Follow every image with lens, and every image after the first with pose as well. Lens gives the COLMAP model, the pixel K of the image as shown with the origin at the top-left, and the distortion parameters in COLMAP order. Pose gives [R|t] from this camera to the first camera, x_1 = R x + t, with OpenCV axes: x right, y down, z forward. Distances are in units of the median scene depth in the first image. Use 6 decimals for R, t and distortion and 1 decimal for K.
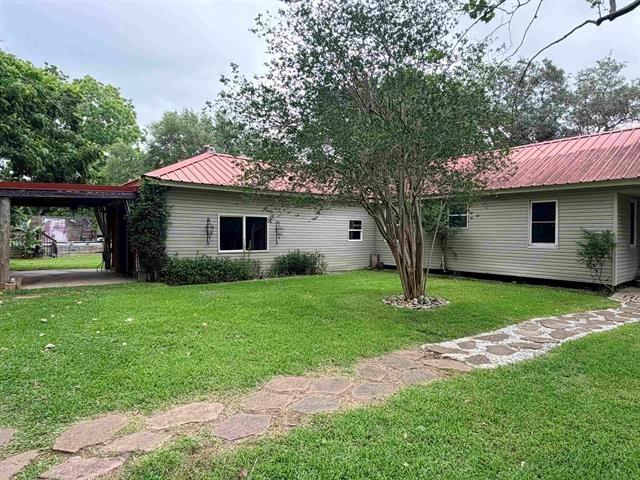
lens RADIAL K [[398.9, 0, 319.6], [0, 398.9, 238.8], [0, 0, 1]] dist [0.001613, 0.000494]
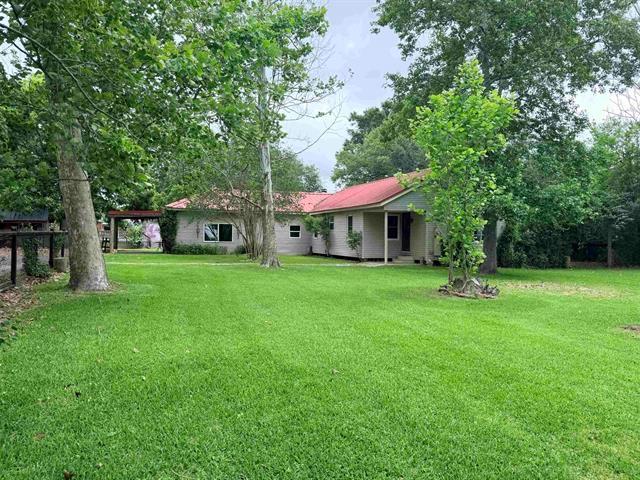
lens RADIAL K [[484.5, 0, 320.1], [0, 484.5, 239.4], [0, 0, 1]] dist [0.000560, -0.000005]
pose [[0.949849, 0.007563, -0.312617, 0.976192], [-0.011936, 0.999856, -0.012075, 0.040409], [0.312481, 0.015200, 0.949802, -1.043071]]
